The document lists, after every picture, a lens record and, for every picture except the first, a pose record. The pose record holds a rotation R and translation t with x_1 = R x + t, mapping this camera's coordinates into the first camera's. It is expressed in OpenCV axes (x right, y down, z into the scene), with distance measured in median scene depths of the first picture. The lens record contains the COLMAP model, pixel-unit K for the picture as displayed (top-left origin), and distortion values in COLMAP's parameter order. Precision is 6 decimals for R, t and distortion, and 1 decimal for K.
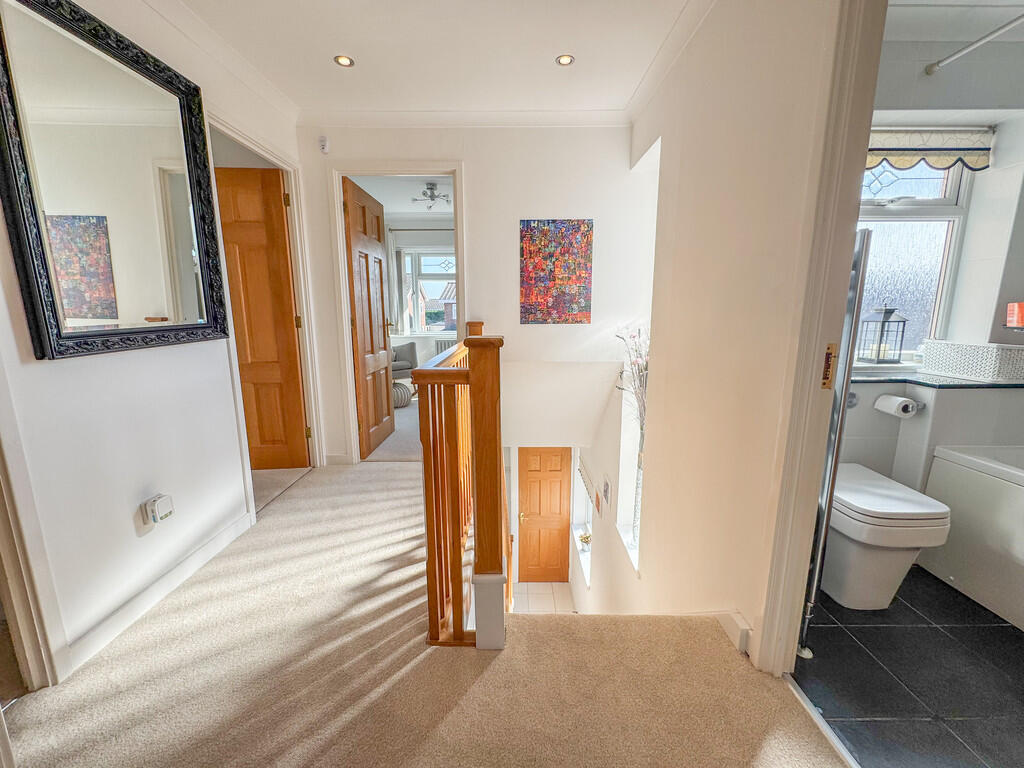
lens RADIAL K [[409.4, 0, 512.0], [0, 409.4, 384.0], [0, 0, 1]] dist [-0.000363, -0.000116]
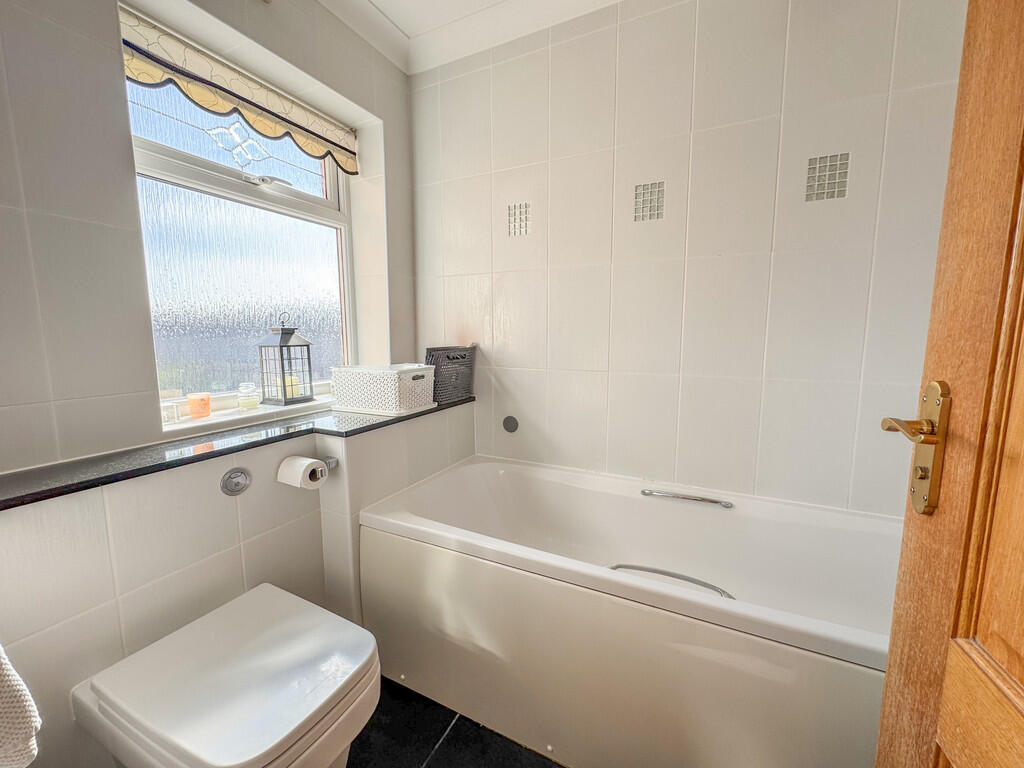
lens RADIAL K [[409.4, 0, 512.0], [0, 409.4, 384.0], [0, 0, 1]] dist [-0.000363, -0.000116]
pose [[0.445638, -0.107382, 0.888750, 0.461071], [0.156339, 0.986859, 0.040844, -0.055685], [-0.881456, 0.120744, 0.456570, 0.341539]]
